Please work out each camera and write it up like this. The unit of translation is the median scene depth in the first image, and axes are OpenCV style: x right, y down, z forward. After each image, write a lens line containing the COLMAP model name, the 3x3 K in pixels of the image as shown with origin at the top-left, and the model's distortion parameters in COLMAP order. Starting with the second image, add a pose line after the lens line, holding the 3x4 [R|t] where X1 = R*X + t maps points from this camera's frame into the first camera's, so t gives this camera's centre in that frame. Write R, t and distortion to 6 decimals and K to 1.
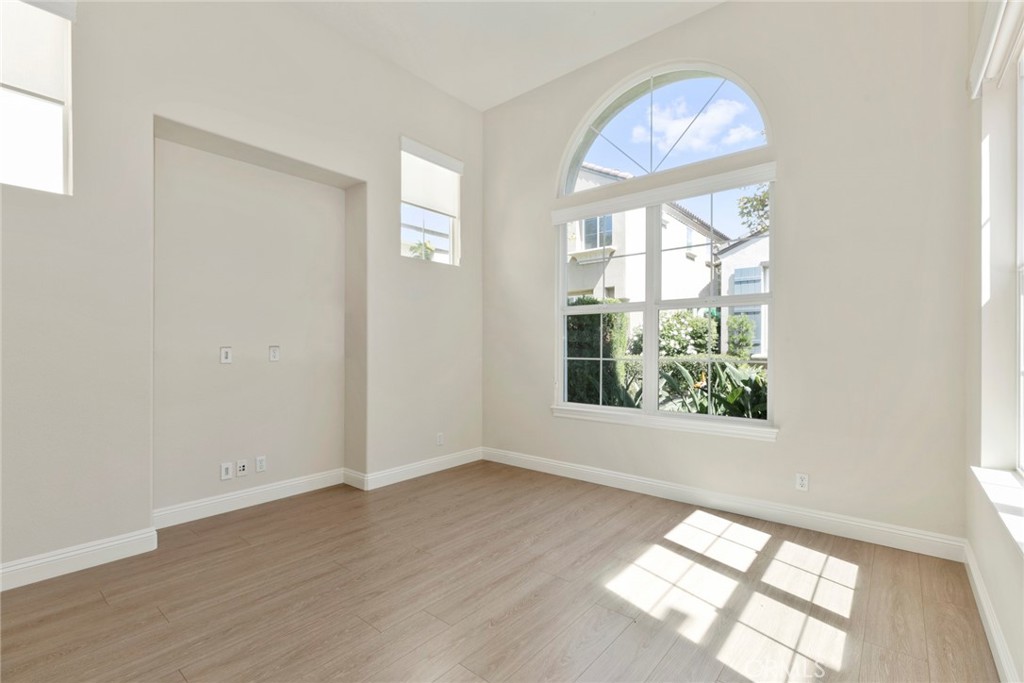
lens RADIAL K [[460.4, 0, 513.2], [0, 460.4, 344.9], [0, 0, 1]] dist [0.002098, 0.000295]
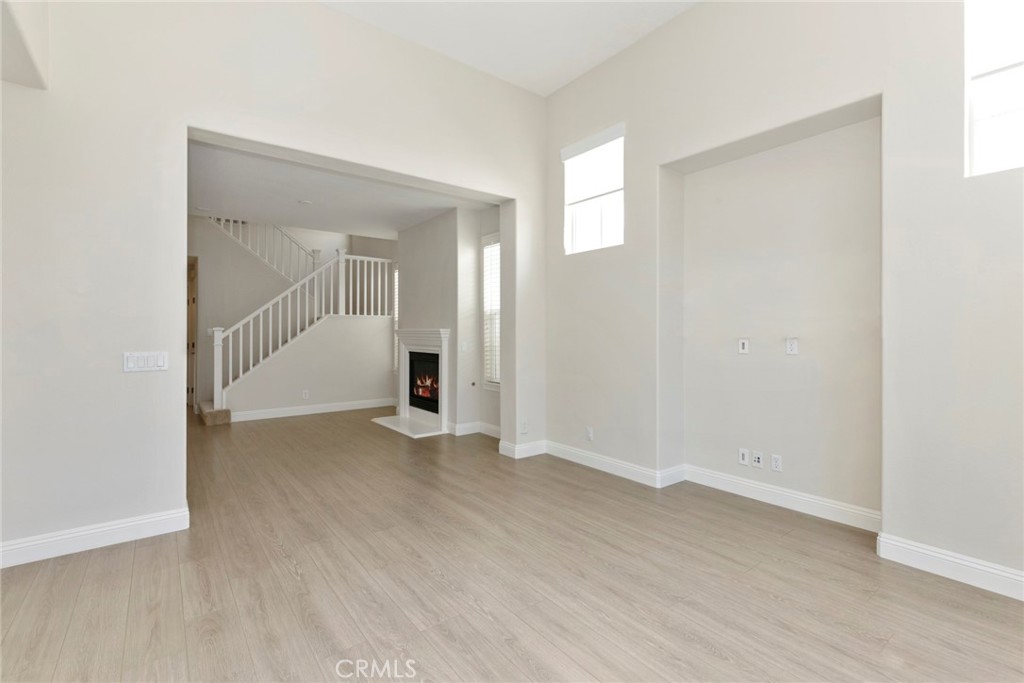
lens RADIAL K [[478.0, 0, 526.1], [0, 478.0, 319.9], [0, 0, 1]] dist [0.002516, 0.000093]
pose [[-0.211958, -0.012645, -0.977197, 0.681652], [0.008691, 0.999852, -0.014823, -0.031751], [0.977240, -0.011634, -0.211817, 0.921879]]
